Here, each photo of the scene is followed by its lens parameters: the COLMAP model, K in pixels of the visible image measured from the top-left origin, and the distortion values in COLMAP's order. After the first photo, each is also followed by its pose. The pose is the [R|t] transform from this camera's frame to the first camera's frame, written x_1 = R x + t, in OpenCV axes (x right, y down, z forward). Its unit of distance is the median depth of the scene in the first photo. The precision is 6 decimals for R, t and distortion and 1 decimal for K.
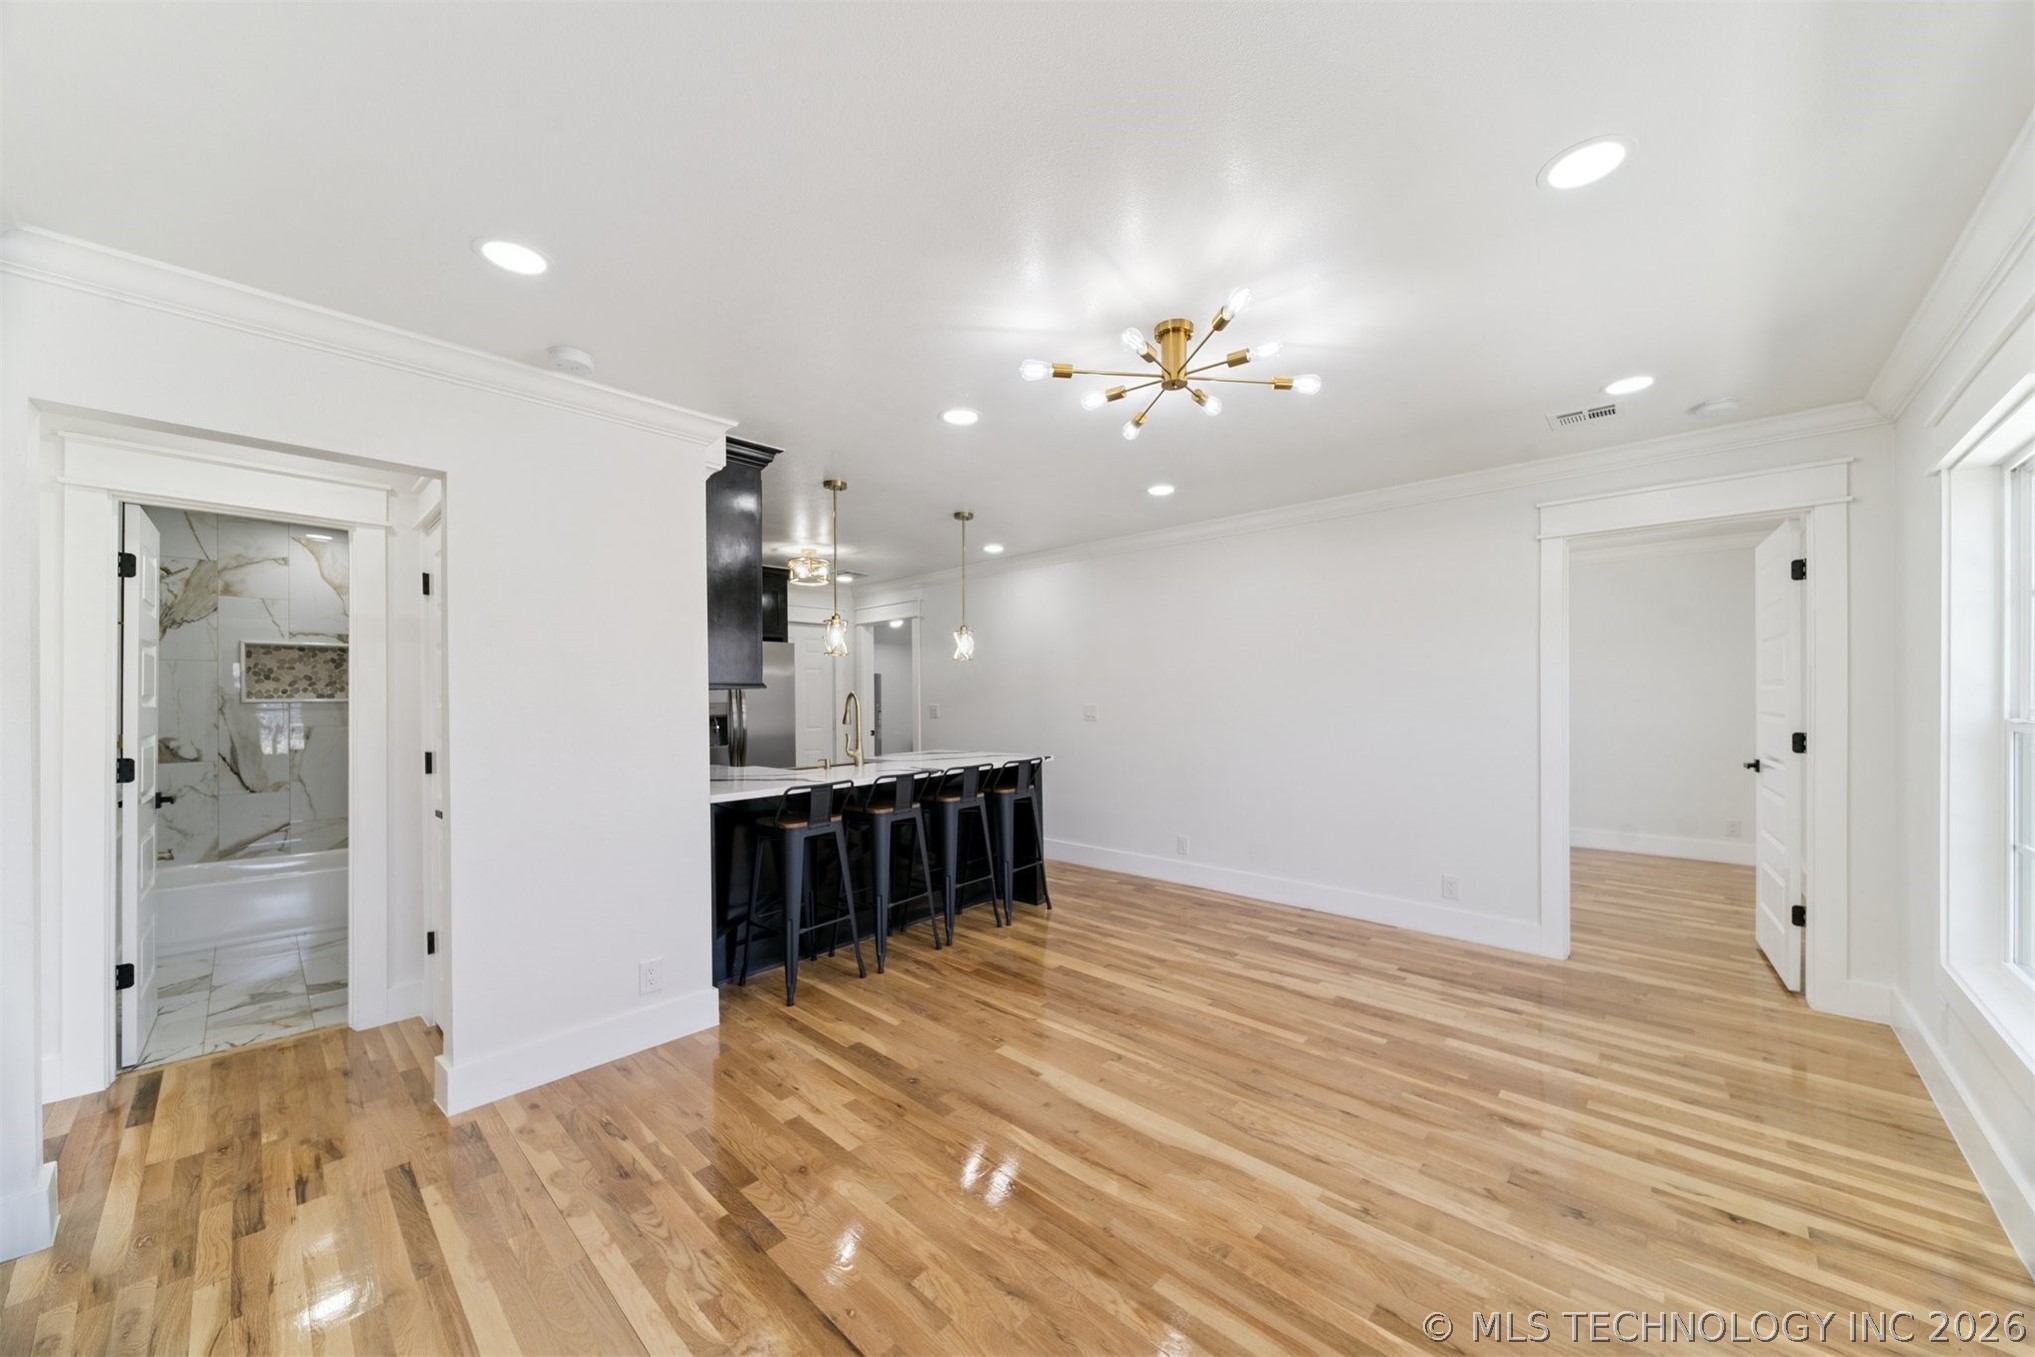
lens RADIAL K [[730.7, 0, 1016.2], [0, 730.7, 695.4], [0, 0, 1]] dist [0.001487, -0.000396]
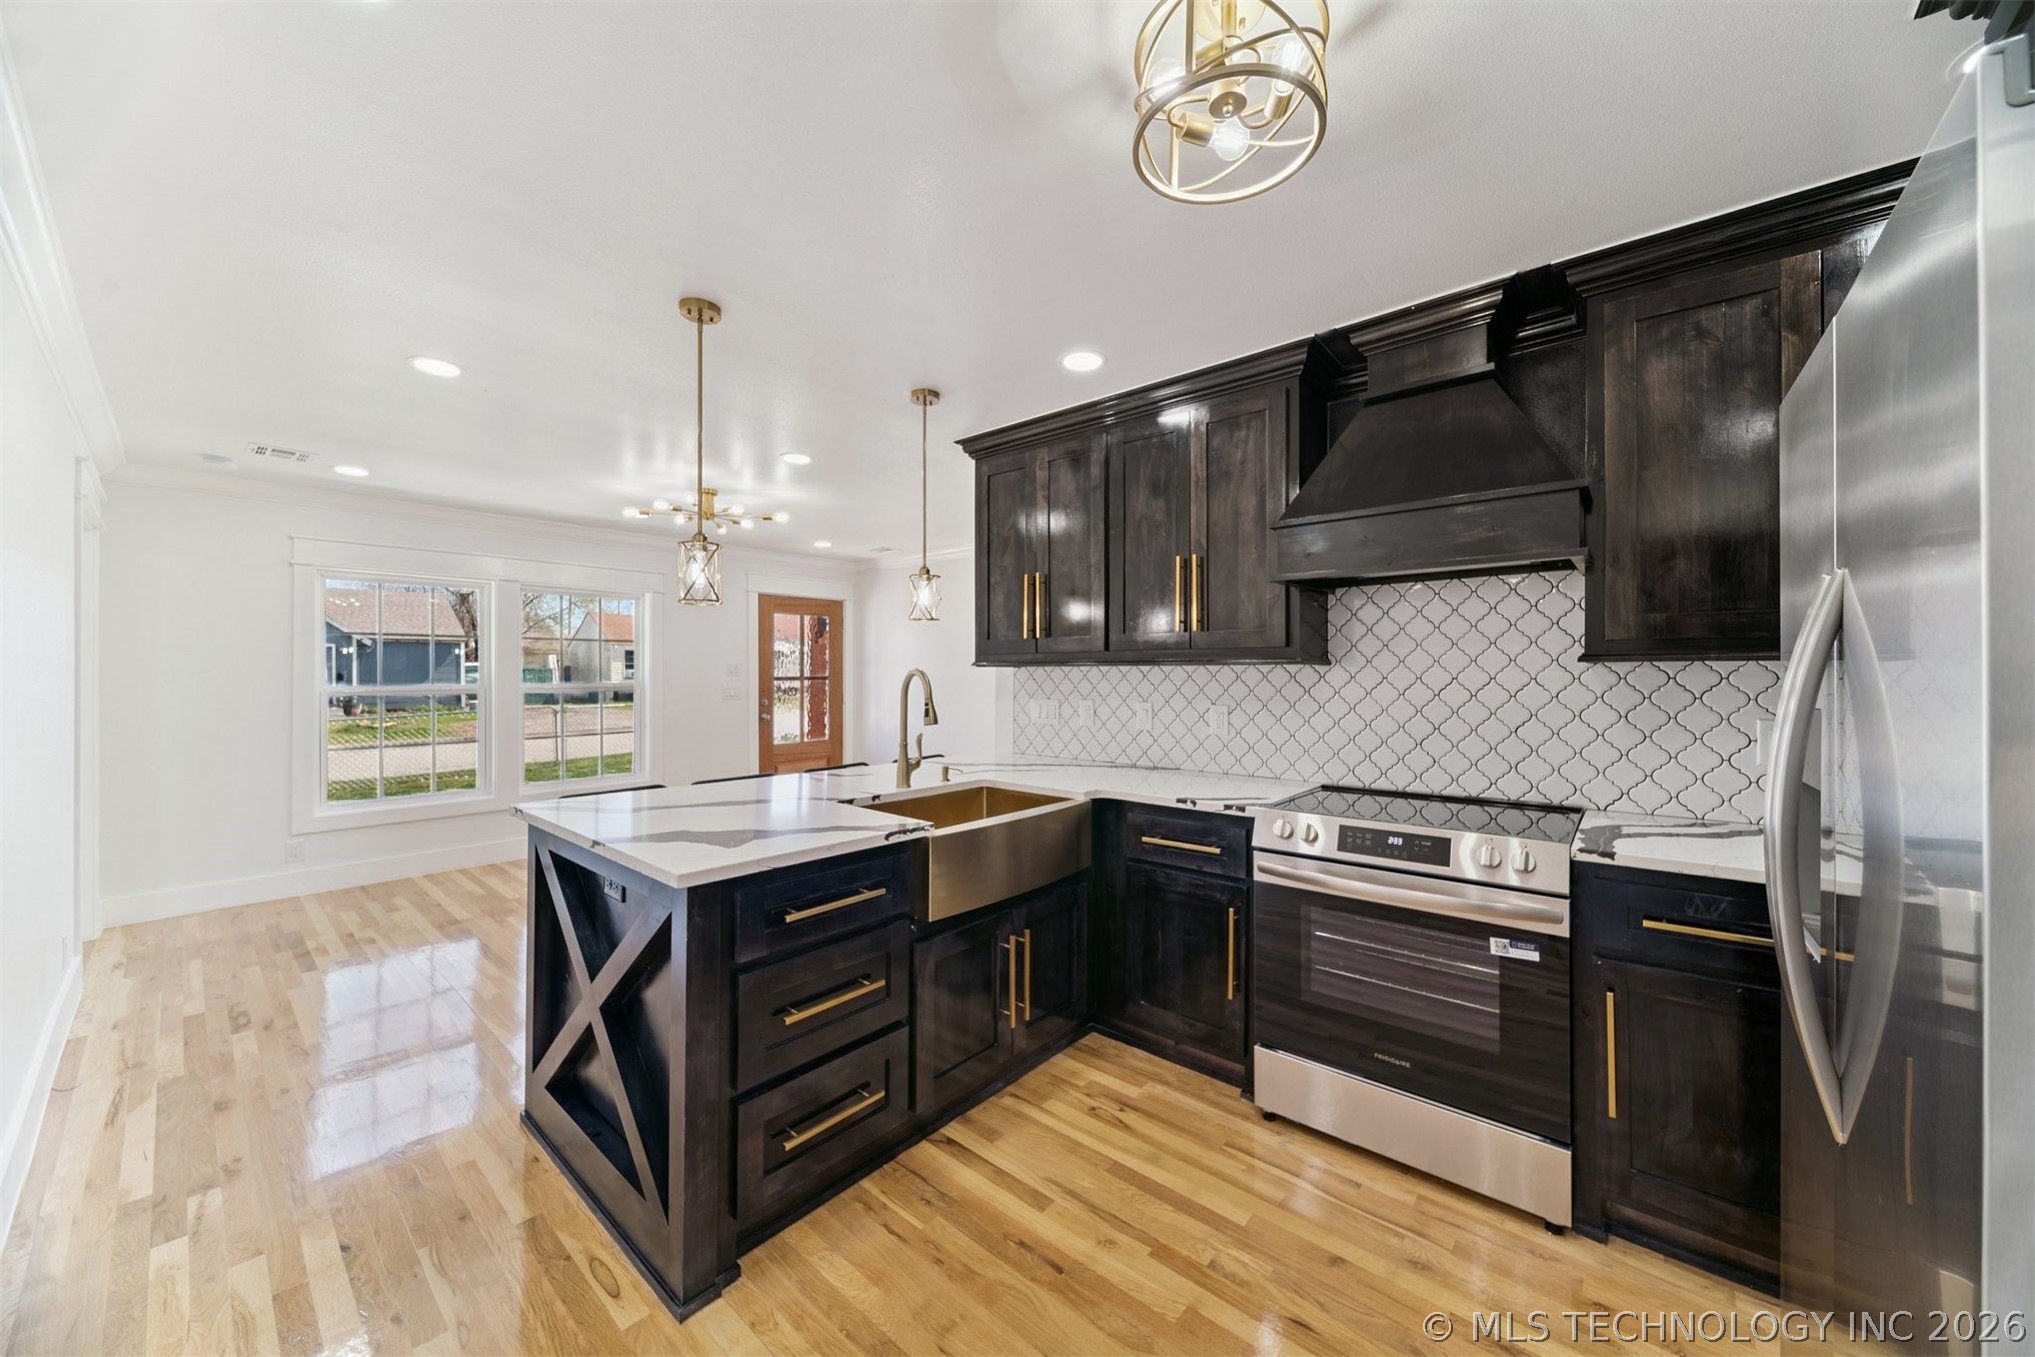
lens RADIAL K [[730.7, 0, 1019.9], [0, 730.7, 671.8], [0, 0, 1]] dist [0.001487, -0.000396]
pose [[-0.999436, 0.008225, -0.032550, -0.422011], [0.008318, 0.999962, -0.002718, 0.008391], [0.032527, -0.002987, -0.999466, 2.431491]]
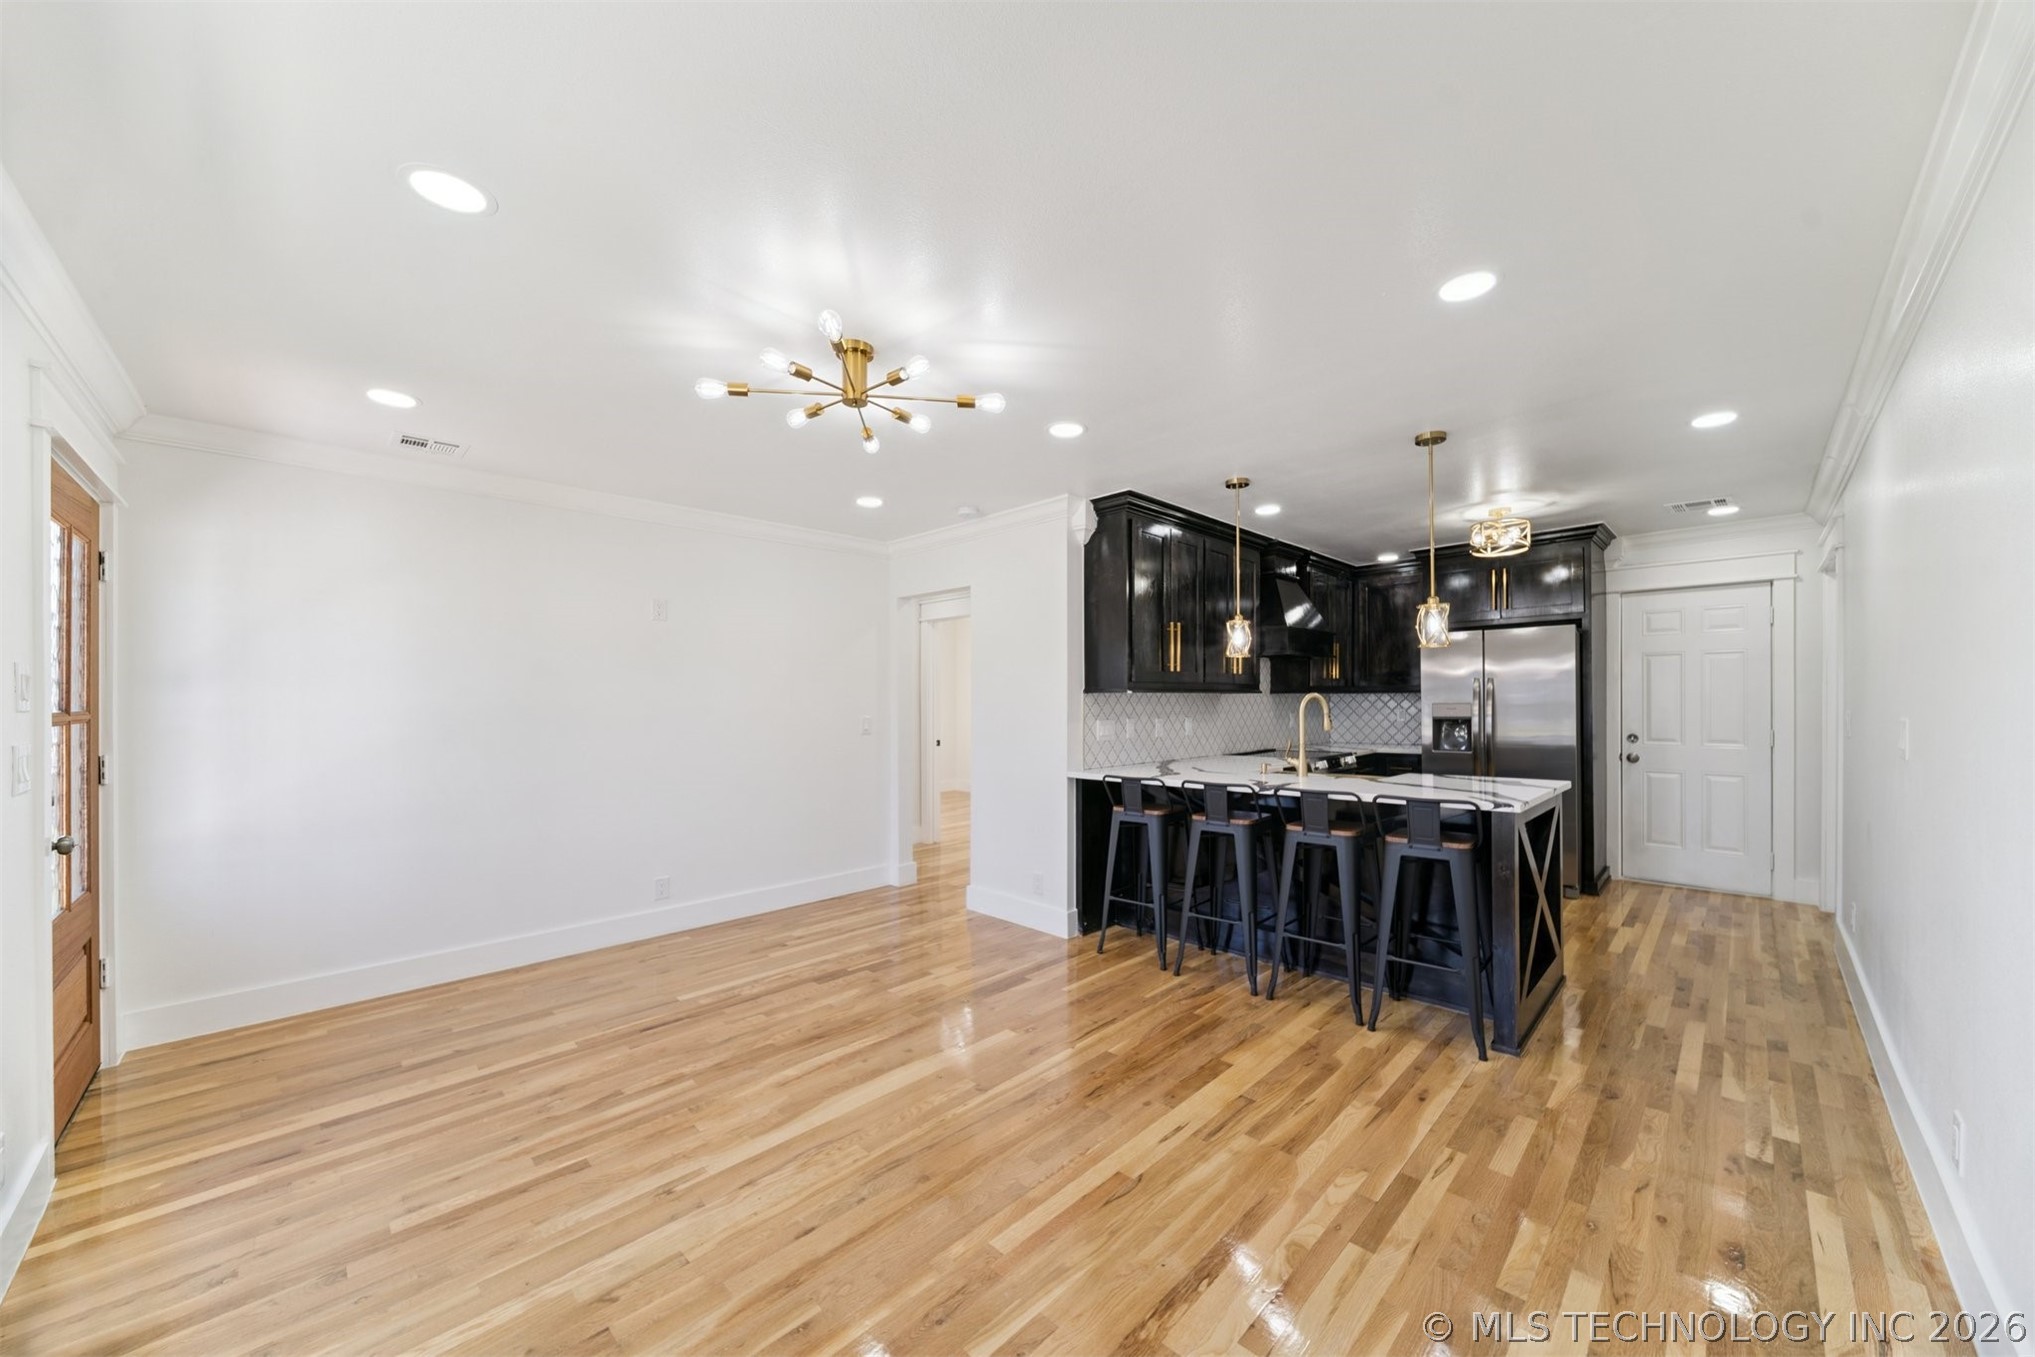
lens RADIAL K [[730.7, 0, 1030.6], [0, 730.7, 692.6], [0, 0, 1]] dist [0.001487, -0.000396]
pose [[-0.026226, 0.000186, -0.999656, 1.030095], [0.007822, 0.999969, -0.000019, -0.006574], [0.999625, -0.007819, -0.026226, 1.056161]]
